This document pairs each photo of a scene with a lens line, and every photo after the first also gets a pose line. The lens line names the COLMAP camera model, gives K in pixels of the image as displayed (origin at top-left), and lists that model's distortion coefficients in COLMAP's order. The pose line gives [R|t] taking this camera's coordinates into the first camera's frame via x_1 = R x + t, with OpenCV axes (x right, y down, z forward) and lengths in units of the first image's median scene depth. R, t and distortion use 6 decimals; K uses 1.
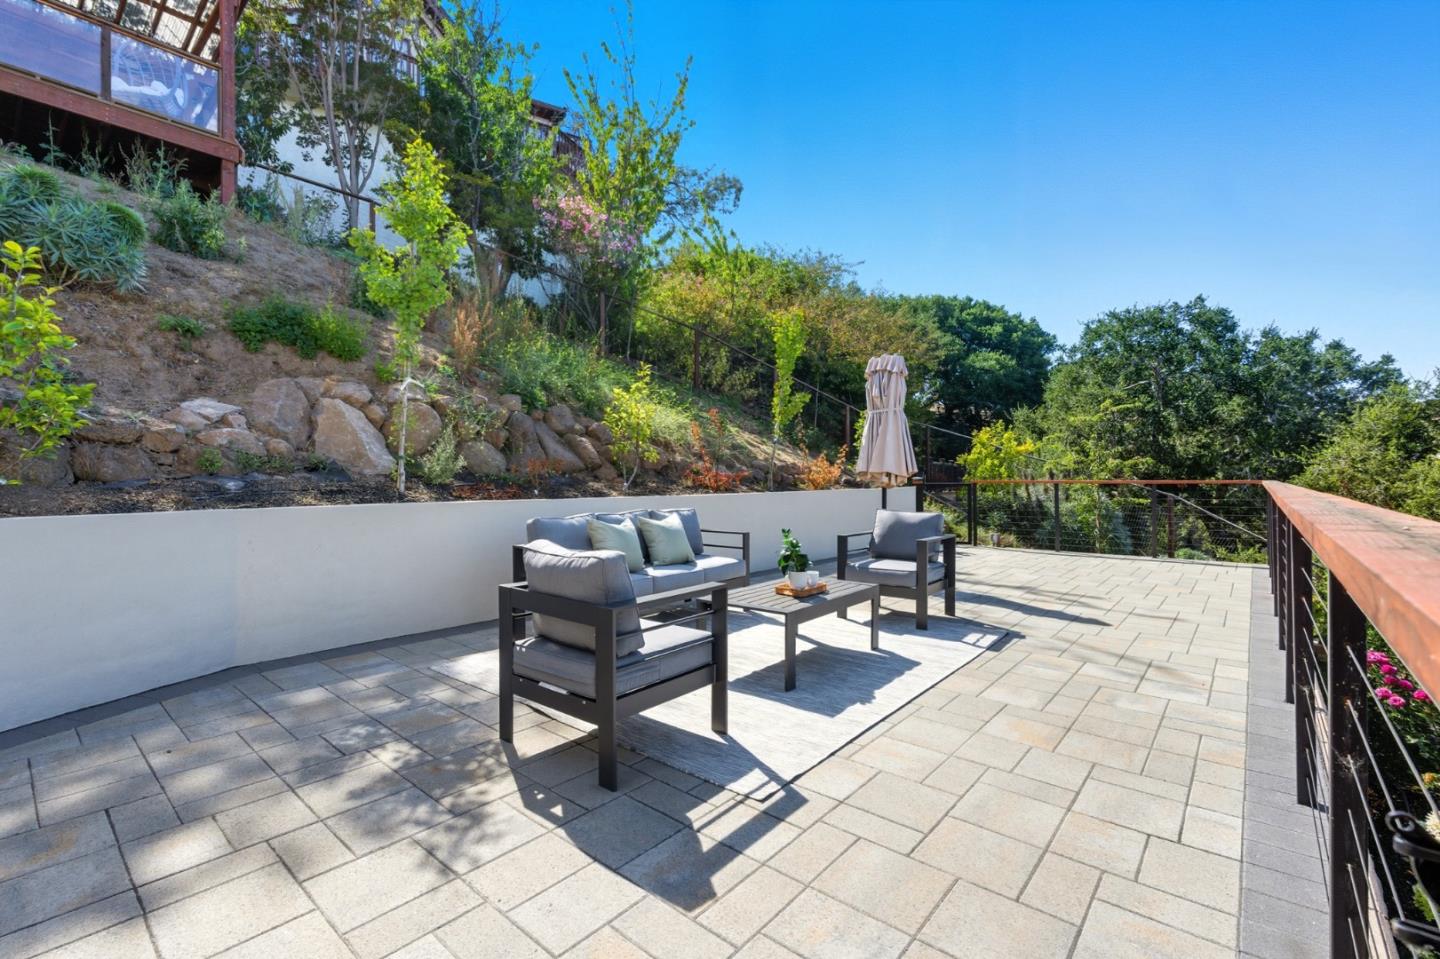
lens RADIAL K [[636.0, 0, 720.0], [0, 636.0, 479.5], [0, 0, 1]] dist [-0.001775, 0.000124]
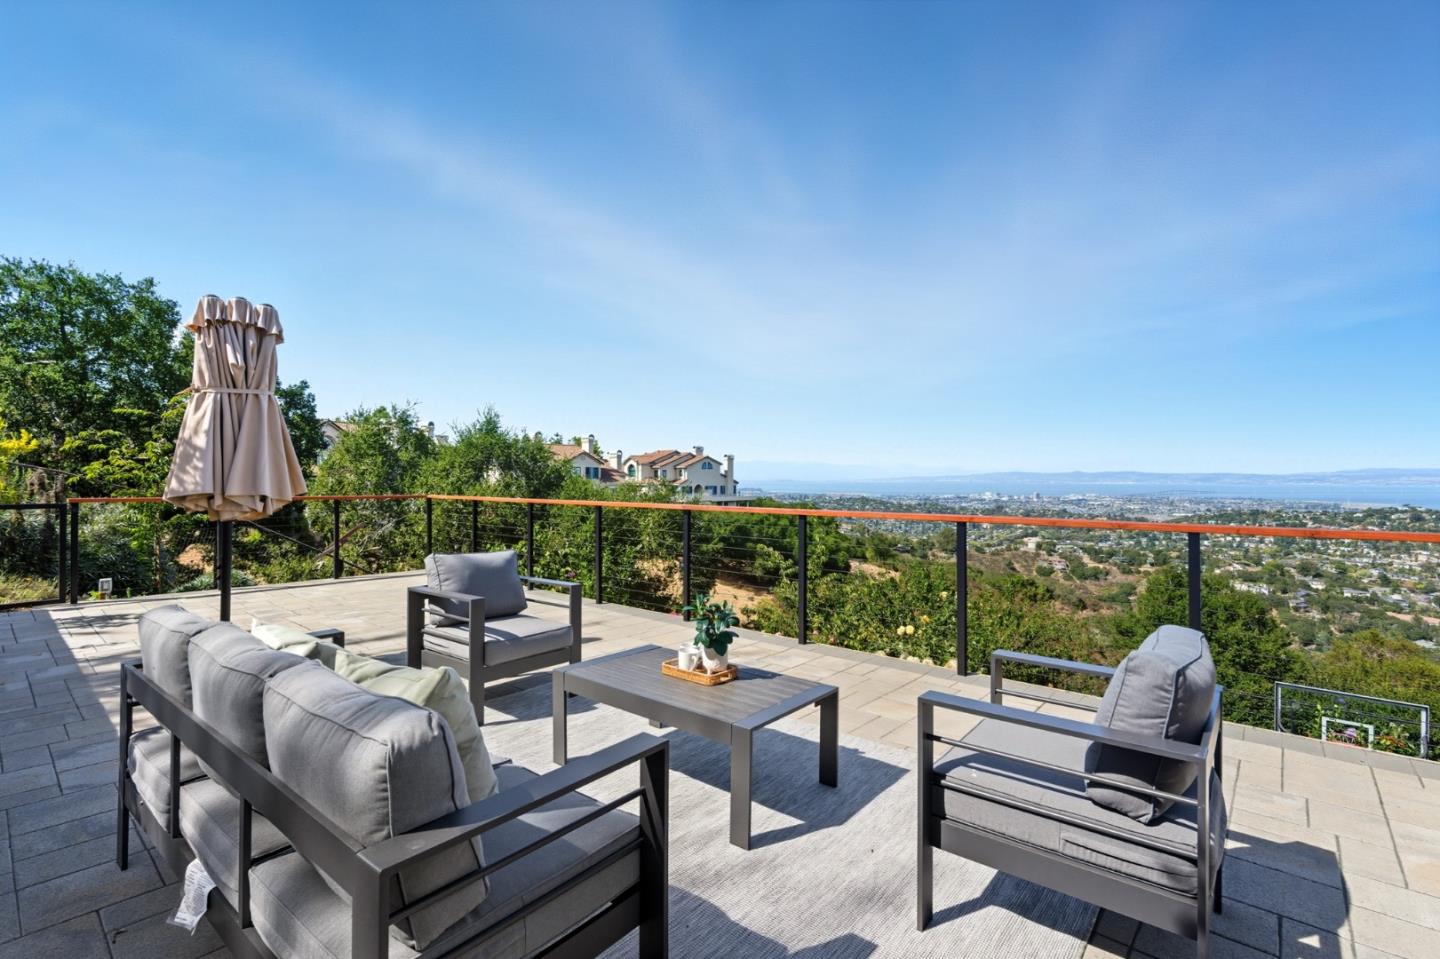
lens RADIAL K [[667.1, 0, 722.8], [0, 667.1, 474.0], [0, 0, 1]] dist [0.001128, 0.000702]
pose [[0.015863, 0.010464, 0.999819, -0.759391], [0.006489, 0.999923, -0.010568, -0.052911], [-0.999853, 0.006656, 0.015794, 1.161163]]
